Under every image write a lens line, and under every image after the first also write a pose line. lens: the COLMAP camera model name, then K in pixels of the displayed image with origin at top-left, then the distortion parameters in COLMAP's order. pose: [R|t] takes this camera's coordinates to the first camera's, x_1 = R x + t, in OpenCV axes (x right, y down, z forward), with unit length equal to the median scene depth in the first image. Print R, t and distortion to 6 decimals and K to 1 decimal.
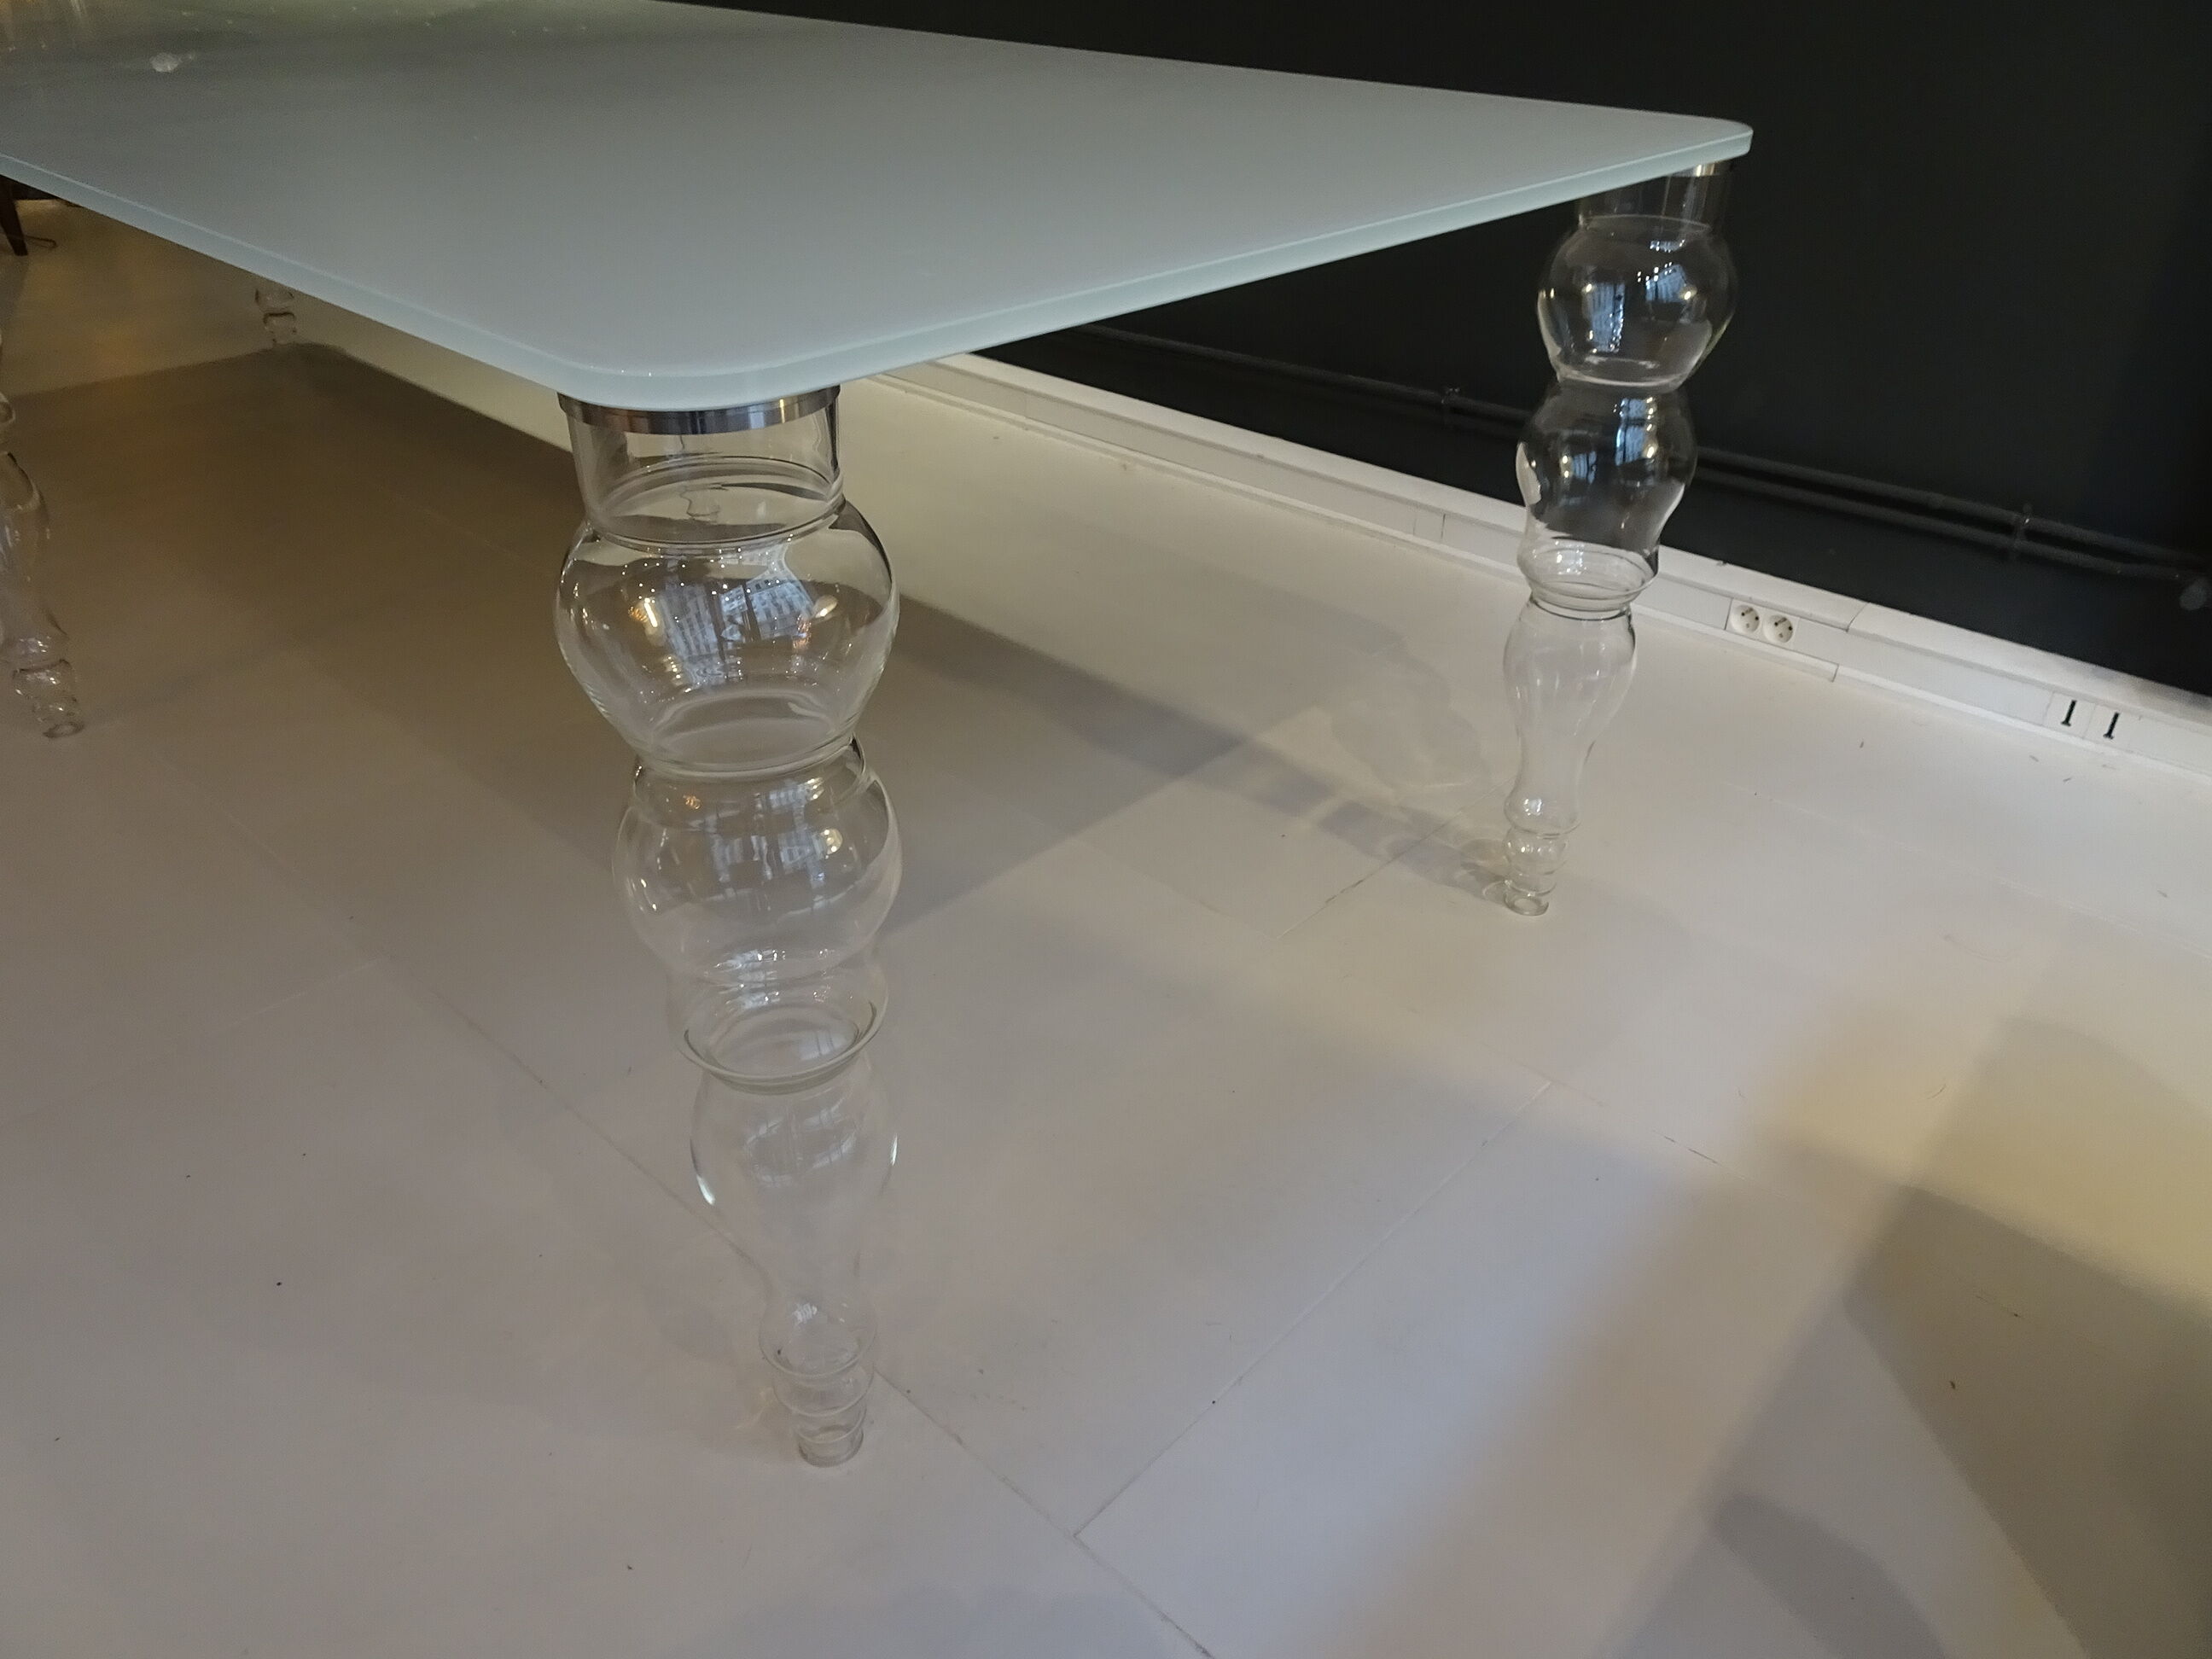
lens RADIAL K [[1627.5, 0, 1105.9], [0, 1627.5, 821.7], [0, 0, 1]] dist [-0.005833, 0.001823]
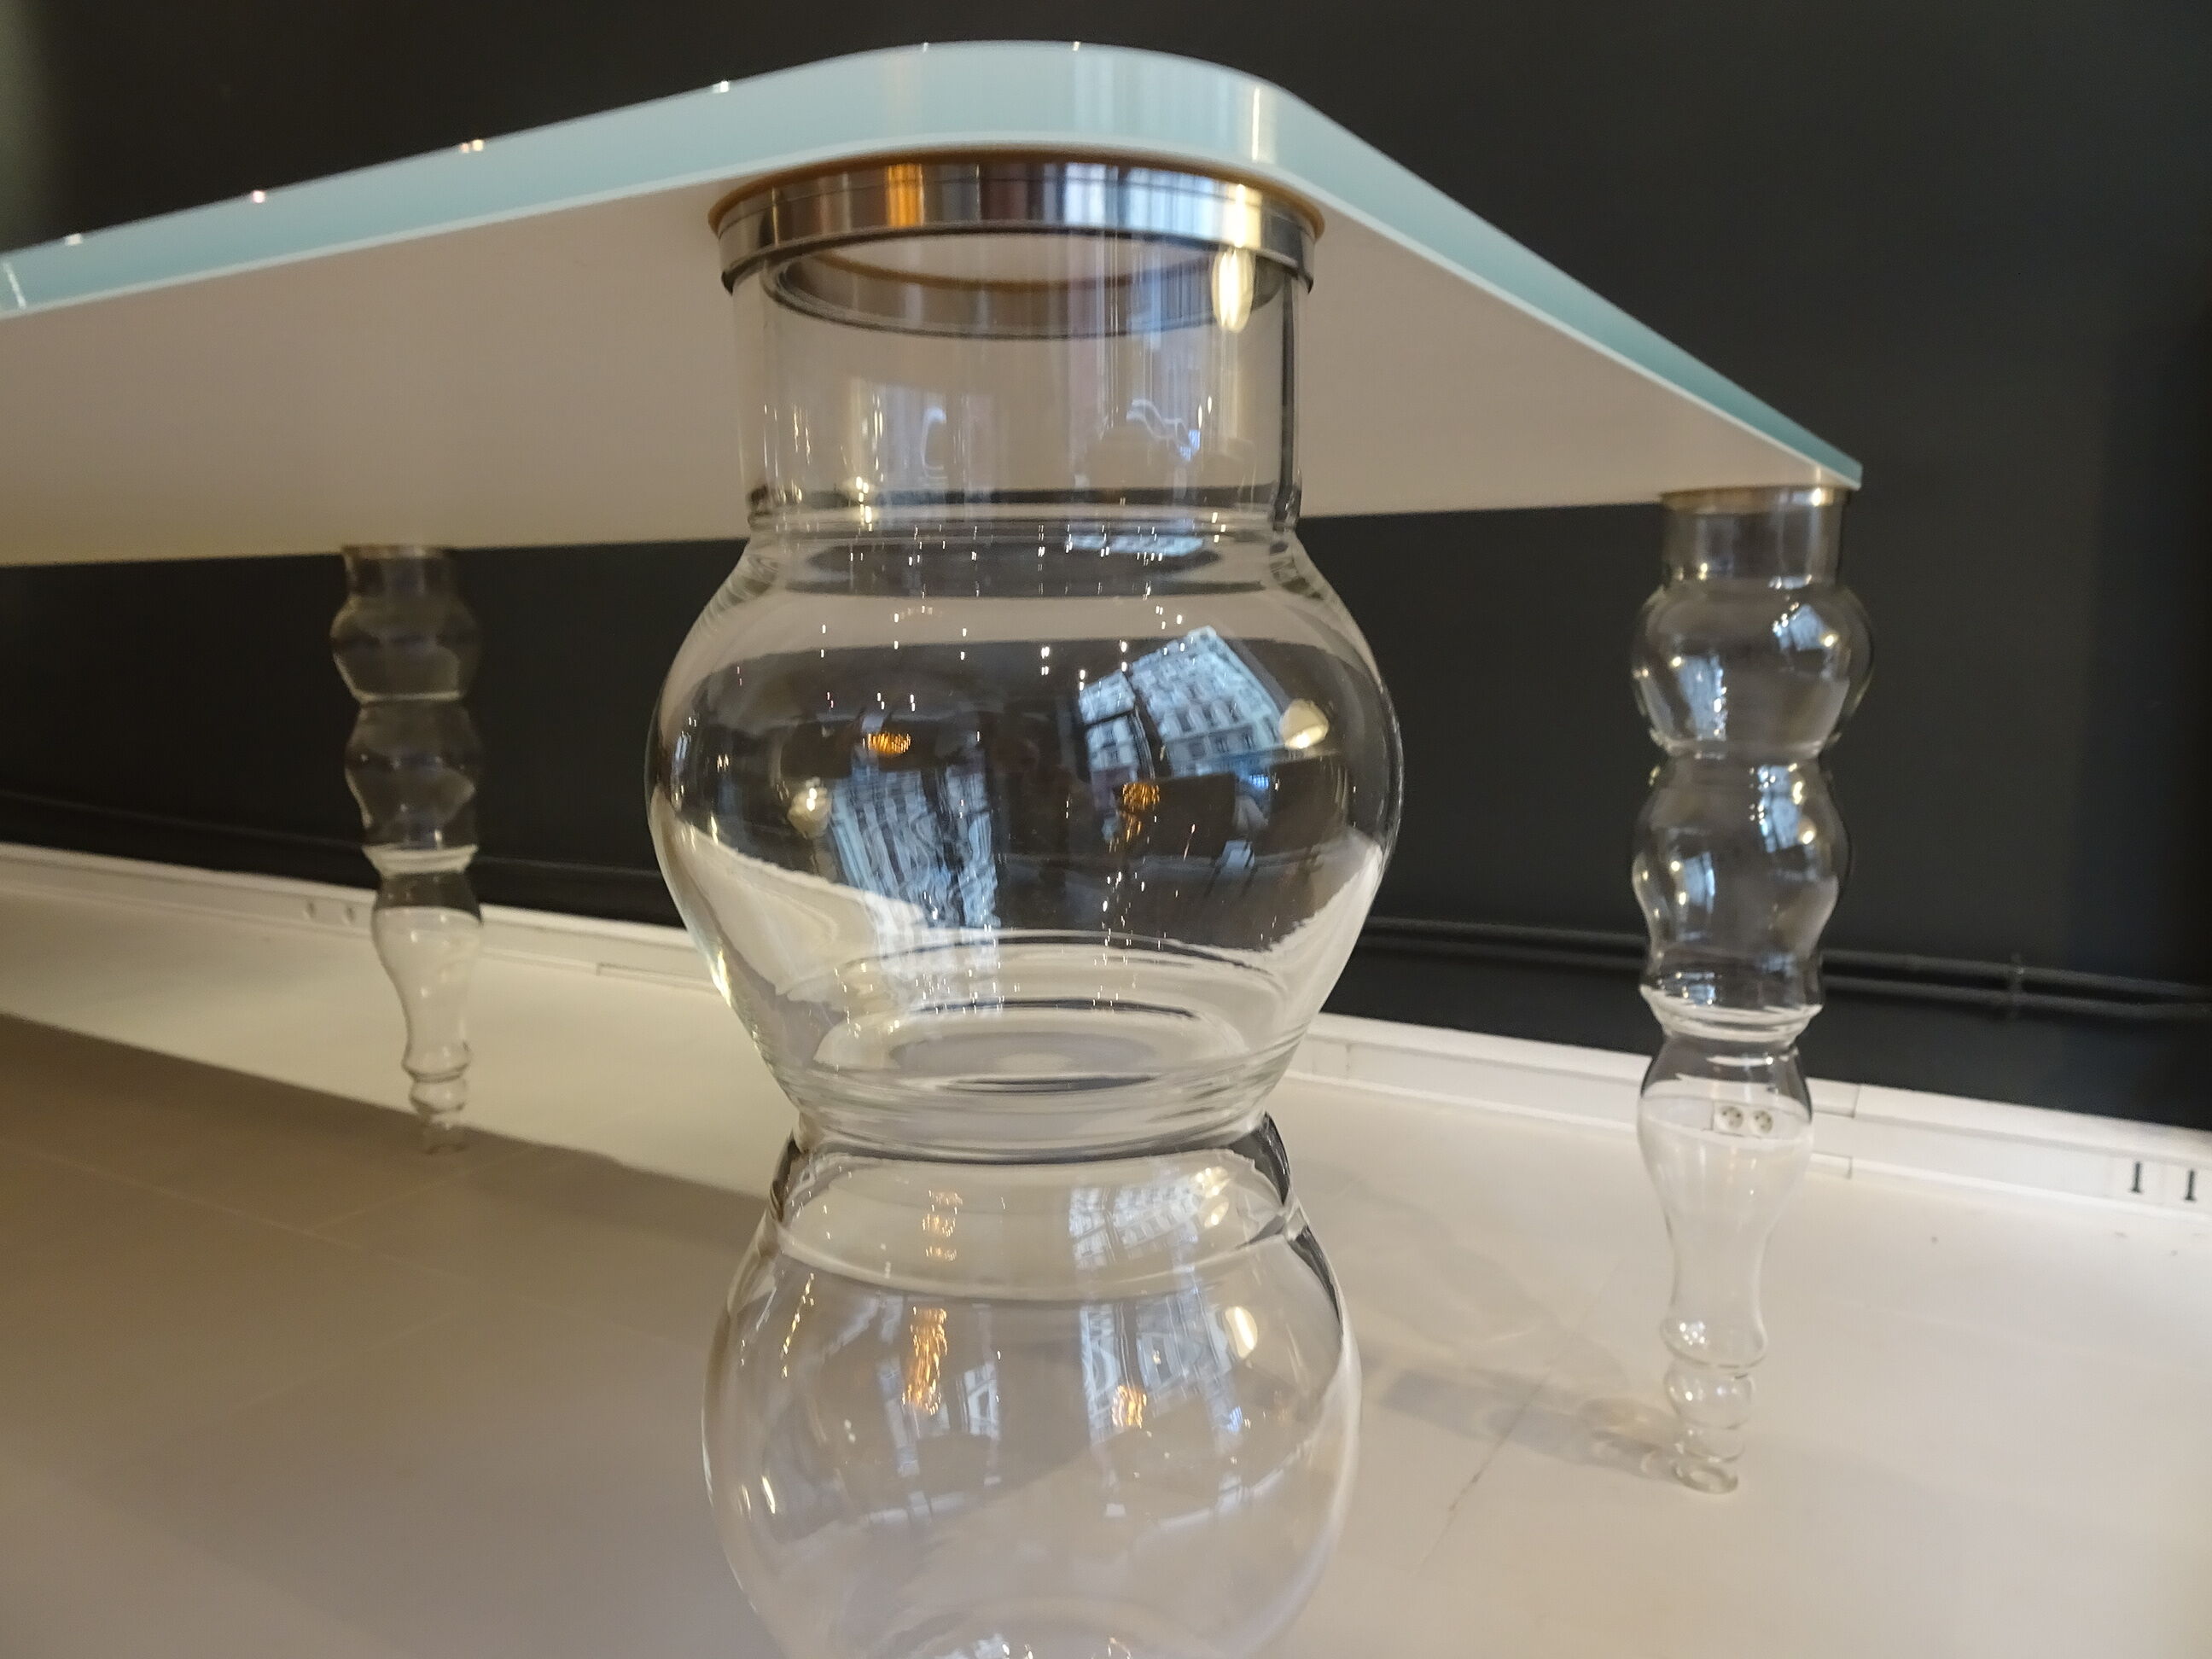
lens RADIAL K [[1627.5, 0, 1116.9], [0, 1627.5, 842.3], [0, 0, 1]] dist [-0.005833, 0.001823]
pose [[0.976466, -0.043640, 0.211211, -0.137973], [0.119939, 0.923790, -0.363629, 0.021238], [-0.179246, 0.380404, 0.907284, 0.283296]]
